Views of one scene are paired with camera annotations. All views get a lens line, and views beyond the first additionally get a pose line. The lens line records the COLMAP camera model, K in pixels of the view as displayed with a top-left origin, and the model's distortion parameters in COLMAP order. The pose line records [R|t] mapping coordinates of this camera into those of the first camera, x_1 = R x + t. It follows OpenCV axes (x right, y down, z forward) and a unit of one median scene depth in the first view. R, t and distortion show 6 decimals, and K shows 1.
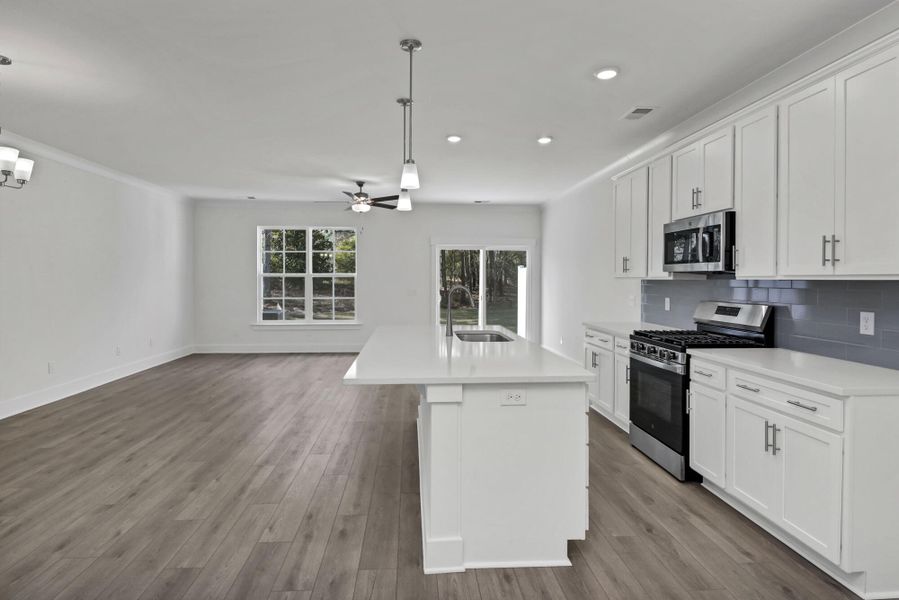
lens RADIAL K [[484.3, 0, 421.1], [0, 484.3, 284.2], [0, 0, 1]] dist [0.001563, -0.000501]
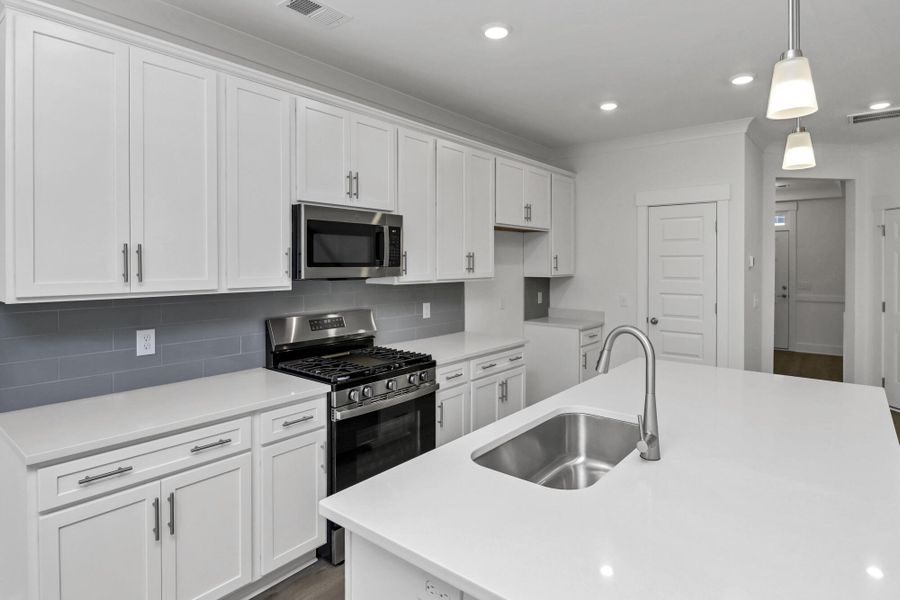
lens RADIAL K [[485.3, 0, 460.1], [0, 485.3, 264.1], [0, 0, 1]] dist [0.000612, -0.000314]
pose [[-0.766067, -0.008249, 0.642708, -0.062065], [0.000581, 0.999908, 0.013525, -0.045008], [-0.642760, 0.010734, -0.765992, 1.164443]]
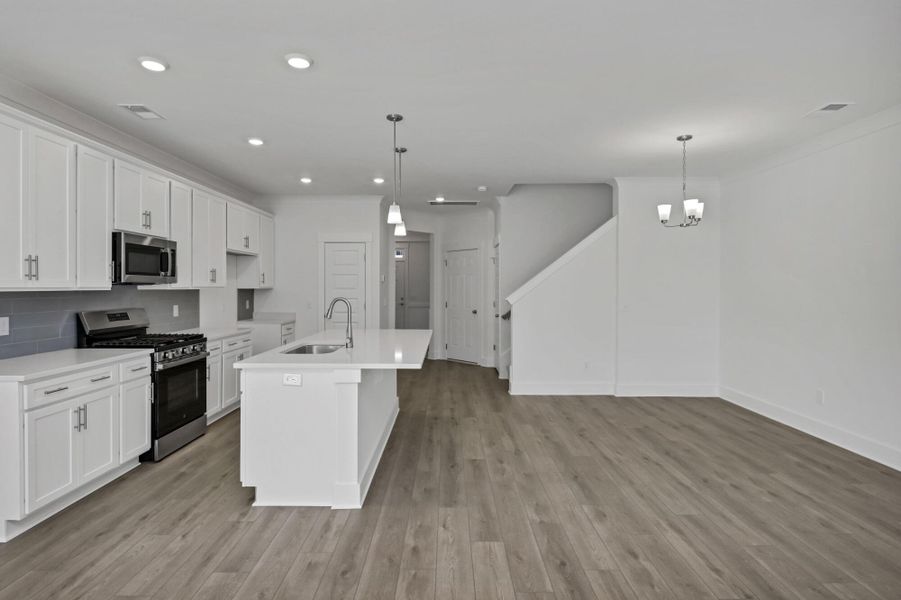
lens RADIAL K [[461.9, 0, 453.1], [0, 461.9, 286.1], [0, 0, 1]] dist [-0.002042, -0.000806]
pose [[-0.999945, -0.007541, 0.007278, -0.137045], [-0.007483, 0.999940, 0.007939, -0.025021], [-0.007337, 0.007884, -0.999942, 1.635869]]
